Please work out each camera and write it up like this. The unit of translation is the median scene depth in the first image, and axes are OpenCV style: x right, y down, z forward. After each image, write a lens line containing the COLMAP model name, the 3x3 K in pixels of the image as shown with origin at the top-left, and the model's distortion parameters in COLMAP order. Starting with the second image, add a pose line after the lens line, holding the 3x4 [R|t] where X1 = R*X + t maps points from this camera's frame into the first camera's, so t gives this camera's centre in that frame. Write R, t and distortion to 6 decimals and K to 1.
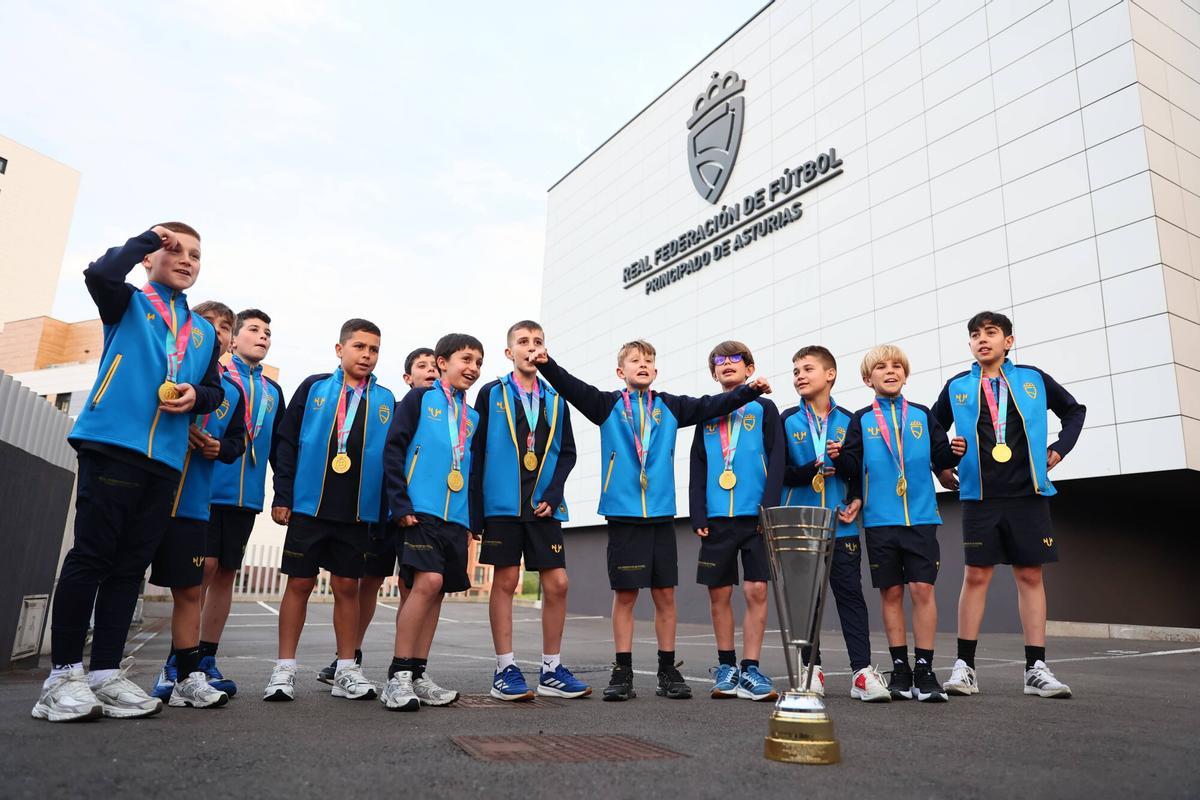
lens RADIAL K [[815.3, 0, 604.0], [0, 815.3, 398.2], [0, 0, 1]] dist [-0.106938, 0.077475]
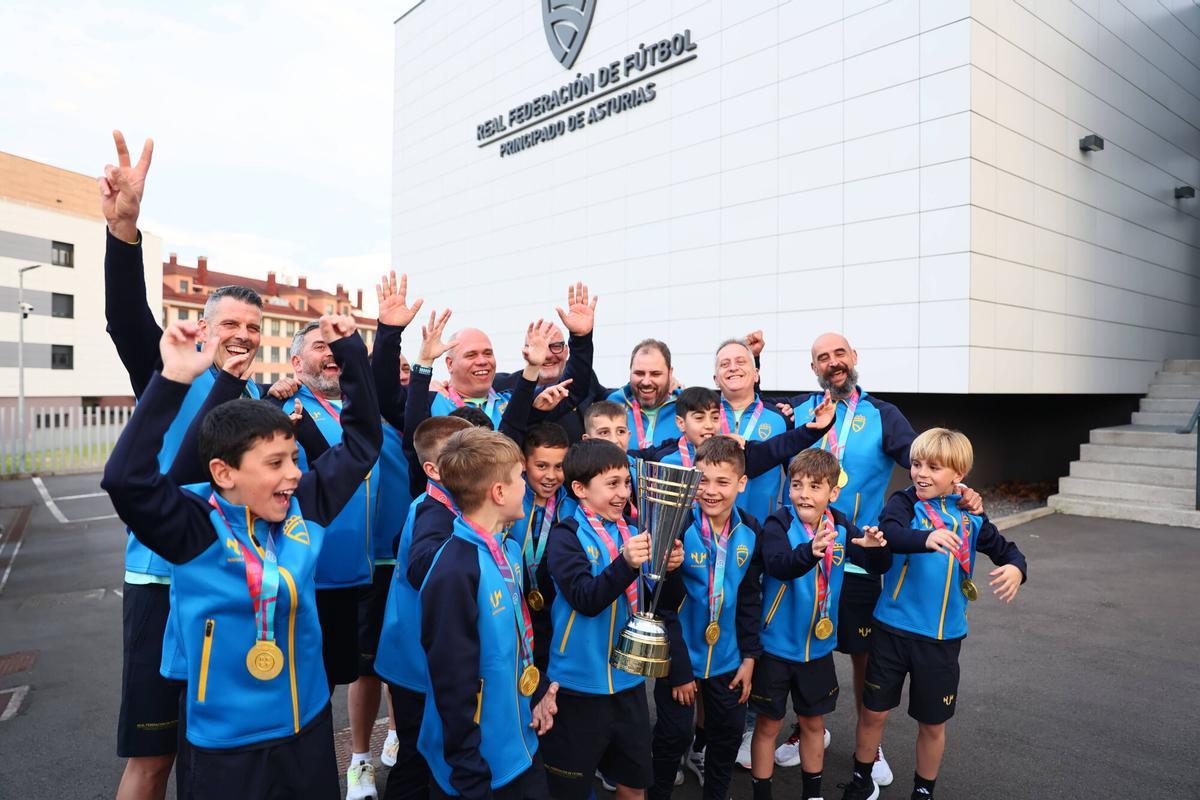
lens RADIAL K [[815.3, 0, 600.3], [0, 815.3, 400.6], [0, 0, 1]] dist [-0.106938, 0.077475]
pose [[0.987469, -0.037162, 0.153377, 0.012089], [-0.002798, 0.967604, 0.252457, -0.103411], [-0.157790, -0.249722, 0.955375, -0.022470]]
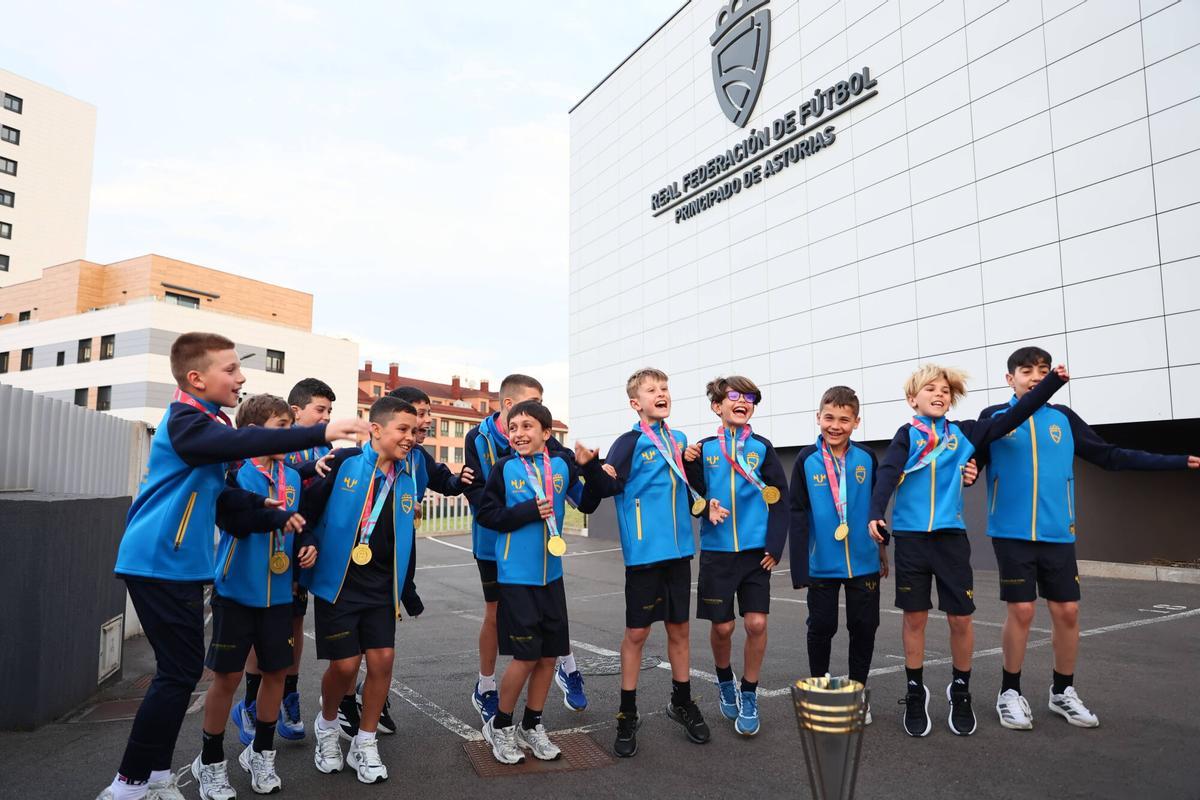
lens RADIAL K [[815.3, 0, 604.3], [0, 815.3, 403.8], [0, 0, 1]] dist [-0.106938, 0.077475]
pose [[0.997602, -0.049805, -0.048052, 0.001906], [0.055583, 0.990273, 0.127554, -0.047890], [0.041232, -0.129919, 0.990667, 0.004298]]
